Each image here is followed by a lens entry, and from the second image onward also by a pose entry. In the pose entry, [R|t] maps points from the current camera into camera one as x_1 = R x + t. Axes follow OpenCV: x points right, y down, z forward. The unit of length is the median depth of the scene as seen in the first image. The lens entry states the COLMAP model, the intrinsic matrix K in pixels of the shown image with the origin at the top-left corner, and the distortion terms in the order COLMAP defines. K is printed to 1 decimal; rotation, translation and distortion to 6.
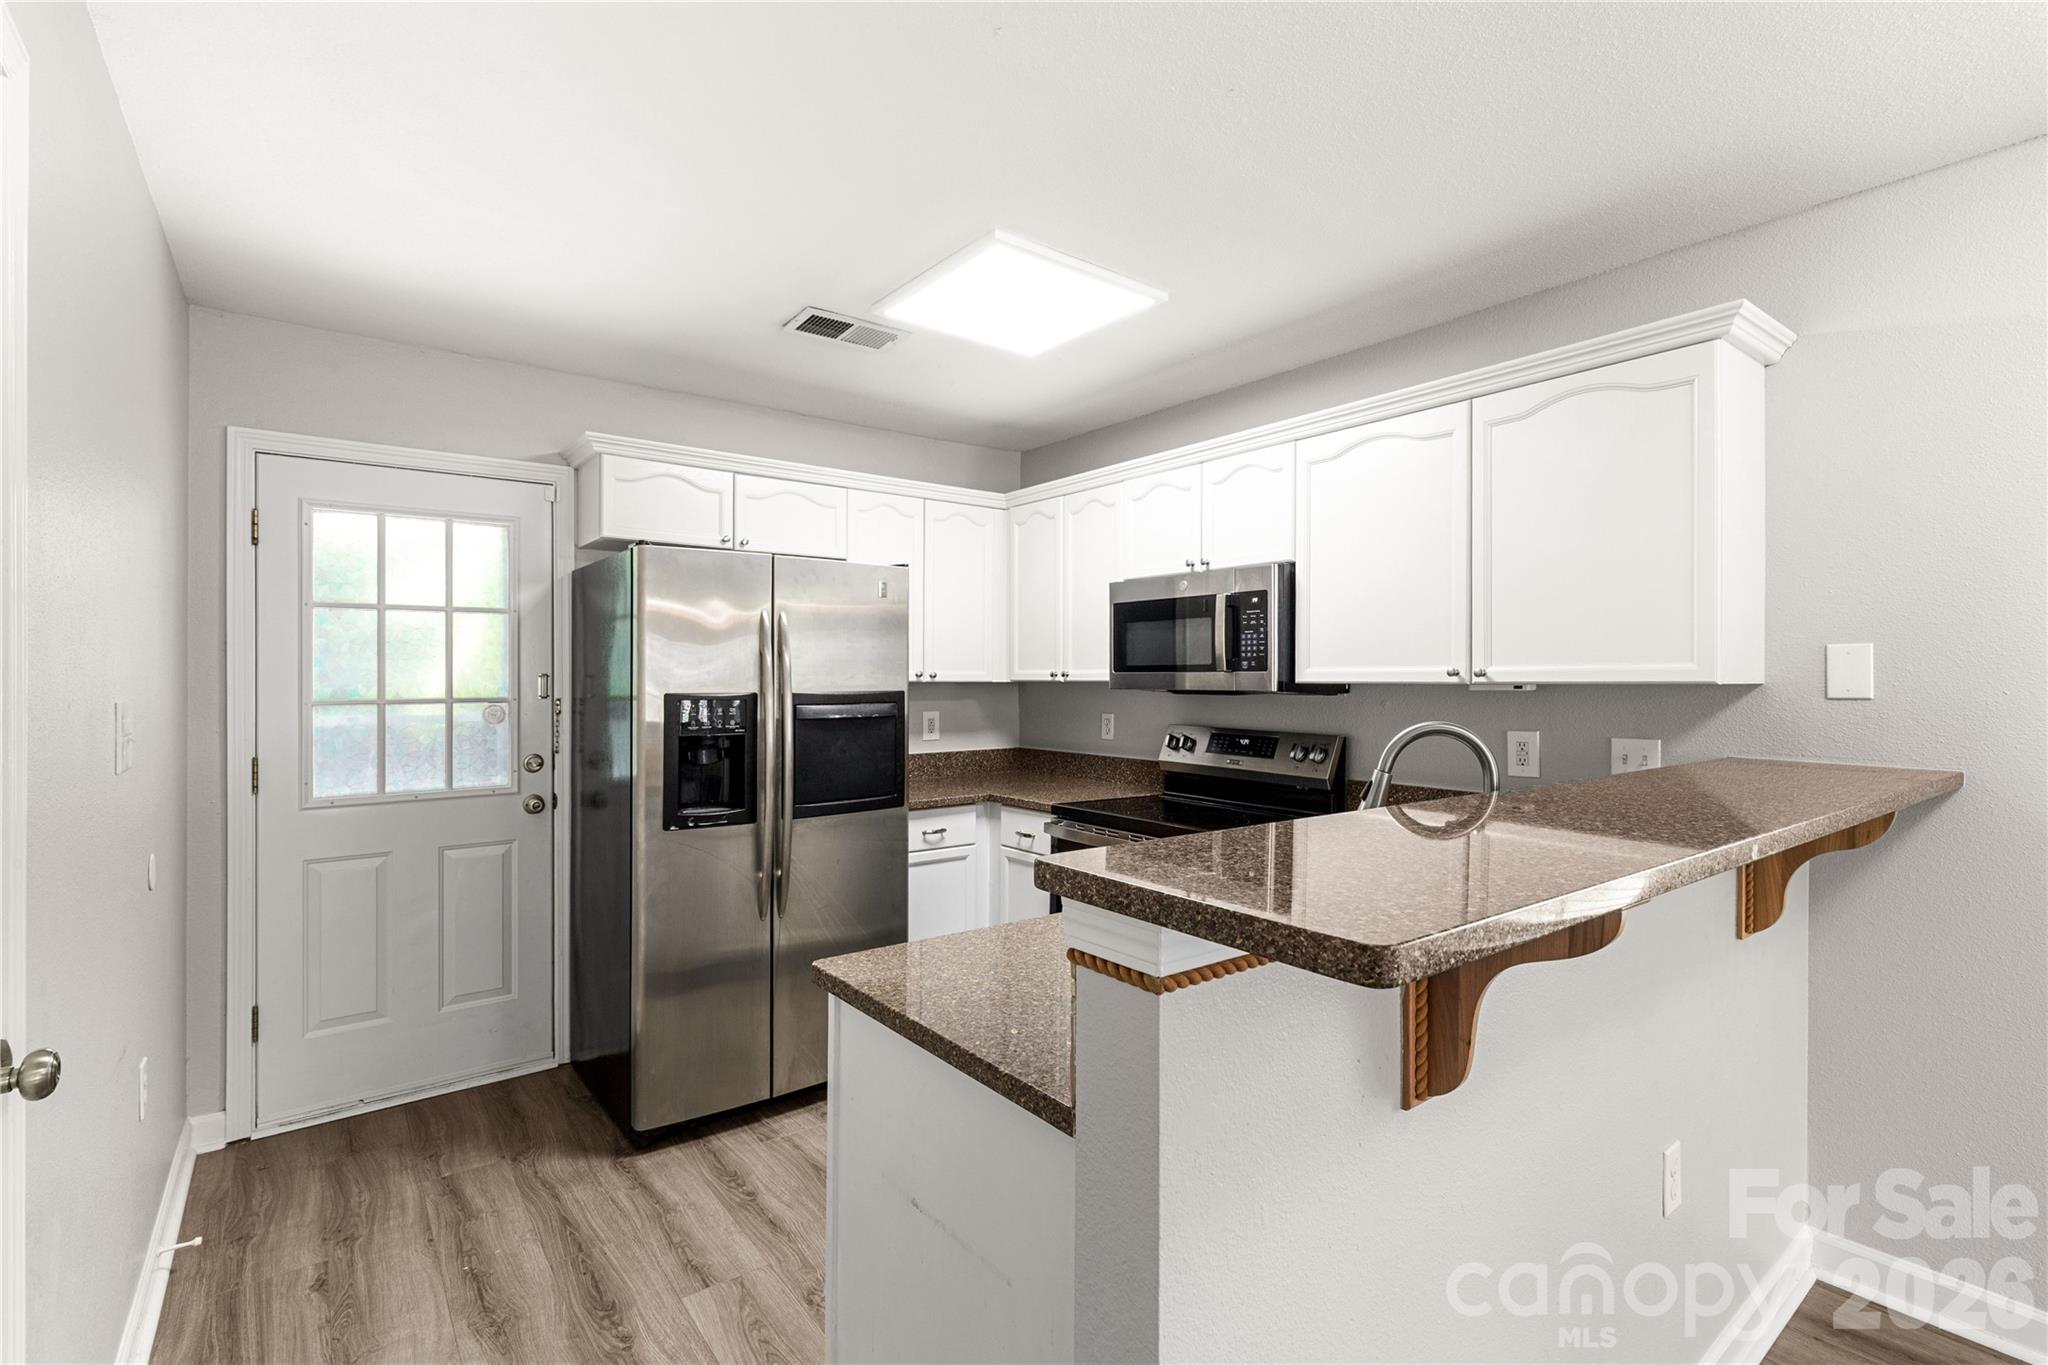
lens RADIAL K [[926.4, 0, 1037.2], [0, 926.4, 680.1], [0, 0, 1]] dist [0.005997, -0.001216]
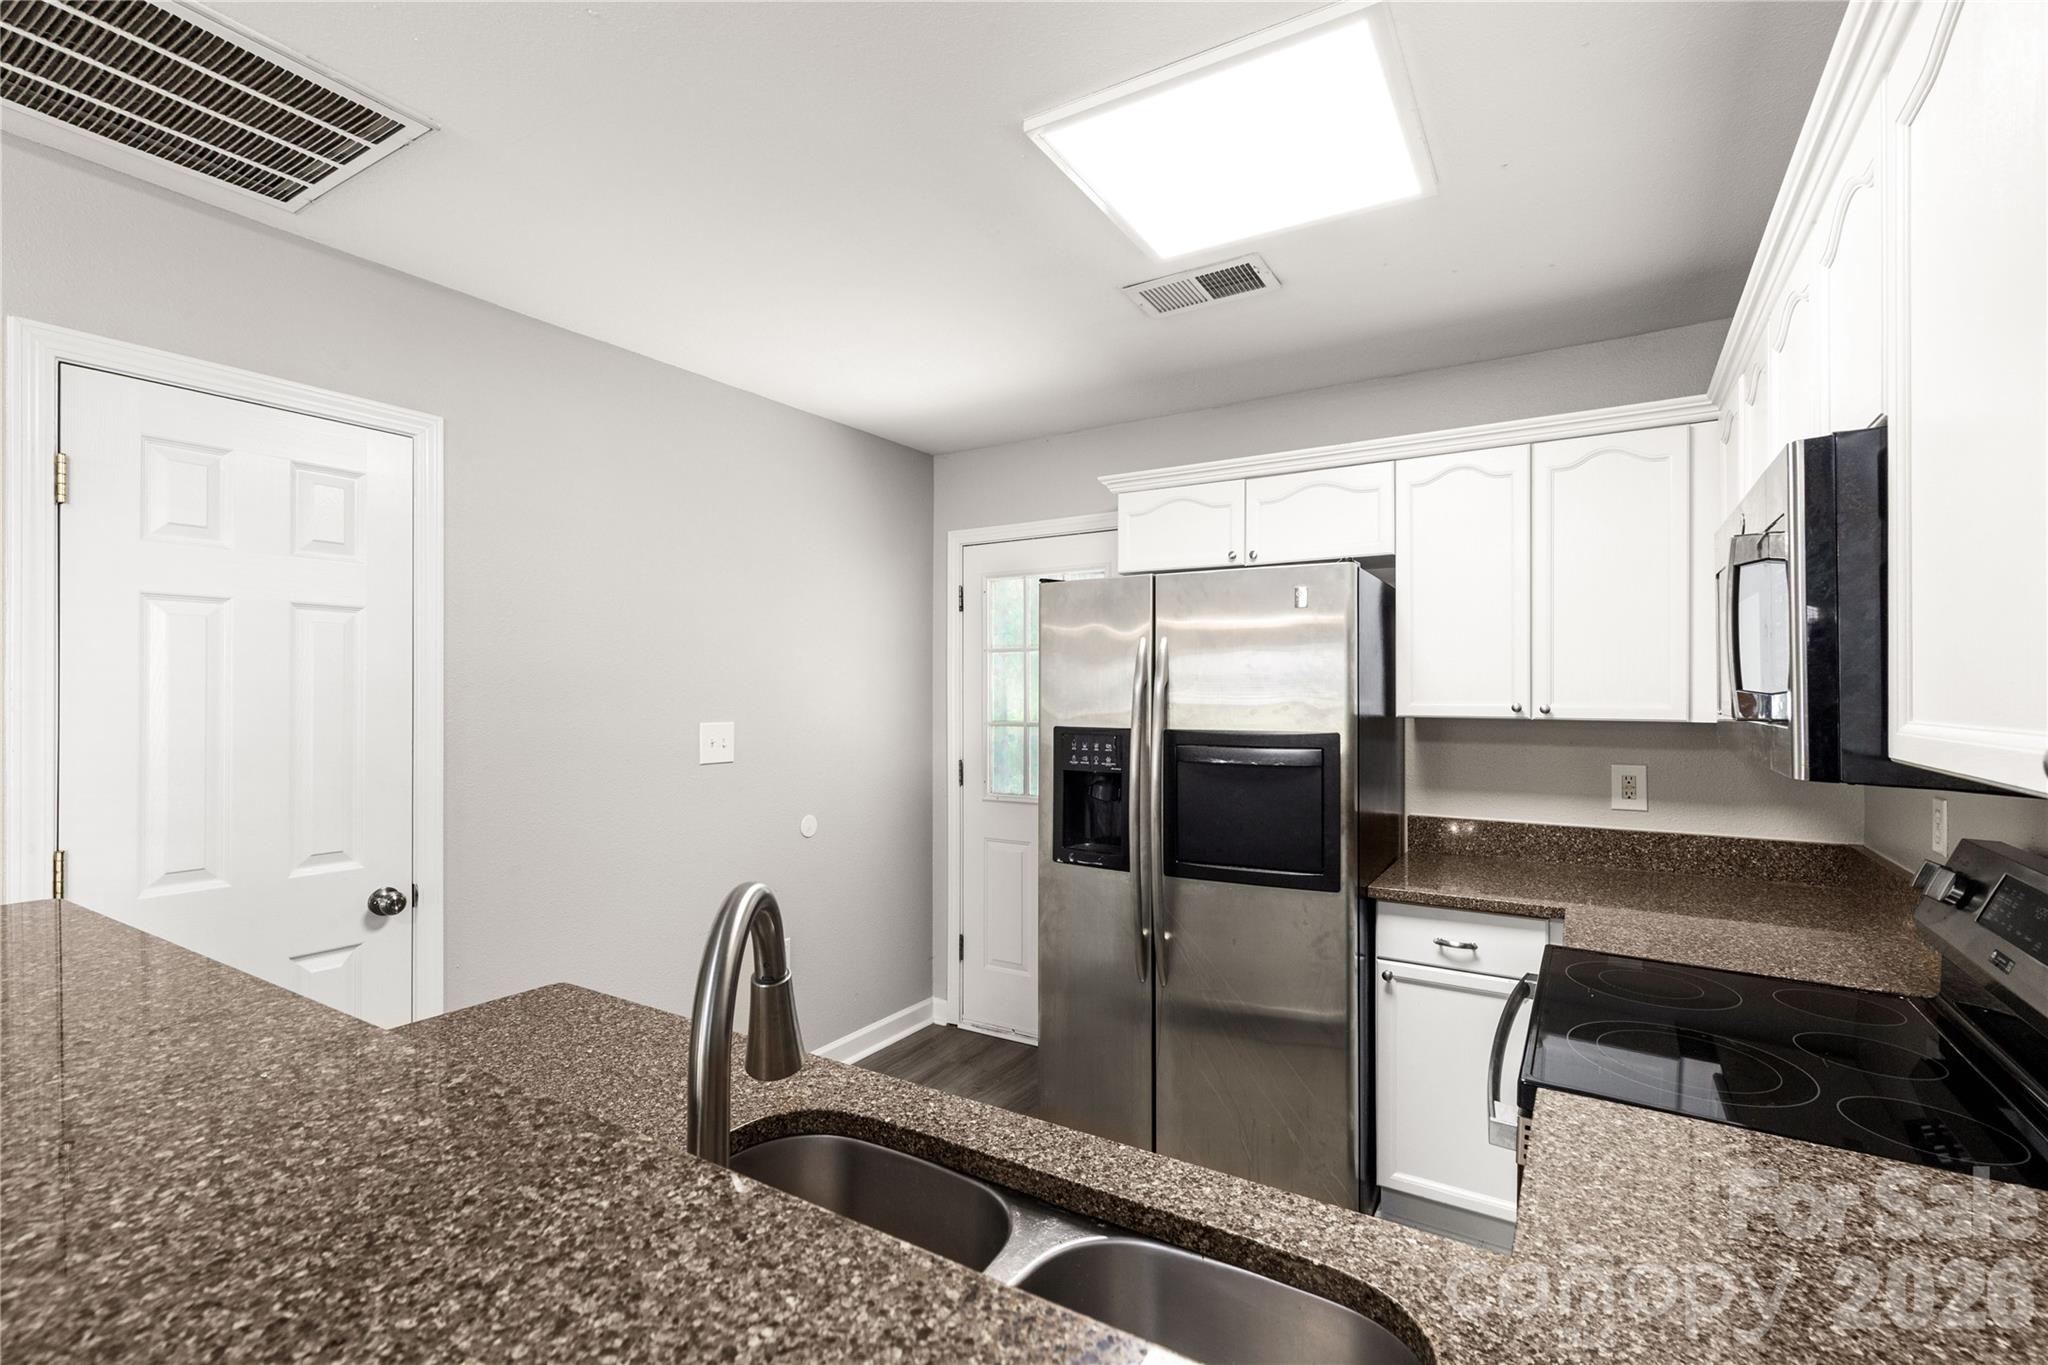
lens RADIAL K [[926.4, 0, 994.4], [0, 926.4, 679.6], [0, 0, 1]] dist [0.005997, -0.001216]
pose [[0.336267, -0.007966, -0.941733, 0.438678], [-0.003874, 0.999944, -0.009842, -0.021550], [0.941759, 0.006958, 0.336217, 0.486361]]
